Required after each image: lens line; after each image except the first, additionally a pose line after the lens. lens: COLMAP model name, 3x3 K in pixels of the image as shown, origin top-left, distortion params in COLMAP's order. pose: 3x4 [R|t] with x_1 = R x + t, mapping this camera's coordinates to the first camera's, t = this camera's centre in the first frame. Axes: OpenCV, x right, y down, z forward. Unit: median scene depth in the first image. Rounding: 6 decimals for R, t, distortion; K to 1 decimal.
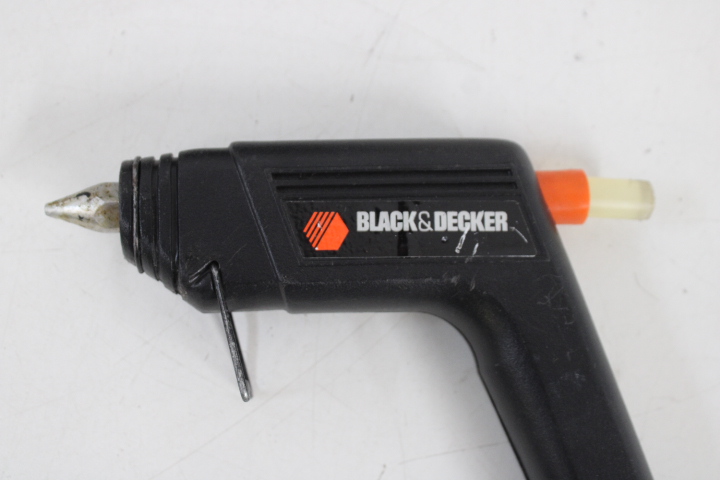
lens RADIAL K [[1055.2, 0, 364.9], [0, 1055.2, 236.3], [0, 0, 1]] dist [-0.068552, 0.000000]
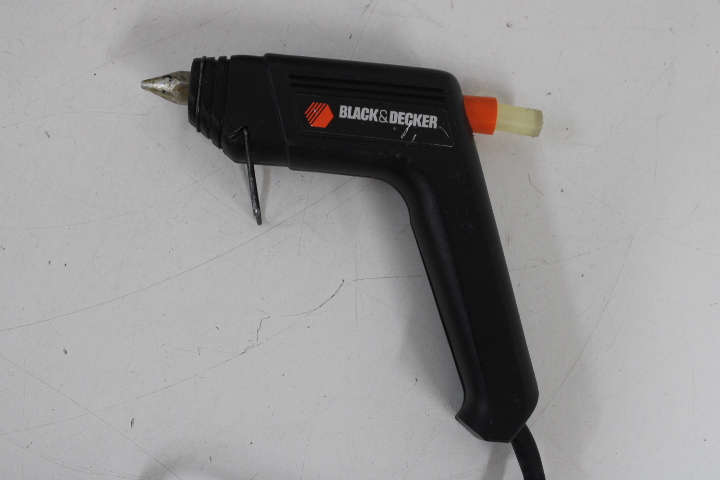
lens RADIAL K [[1070.2, 0, 358.4], [0, 1070.2, 235.2], [0, 0, 1]] dist [-0.076415, 0.000000]
pose [[0.993028, 0.109934, -0.042535, 0.105595], [-0.109388, 0.993886, 0.014971, 0.138883], [0.043921, -0.010213, 0.998983, -0.564953]]
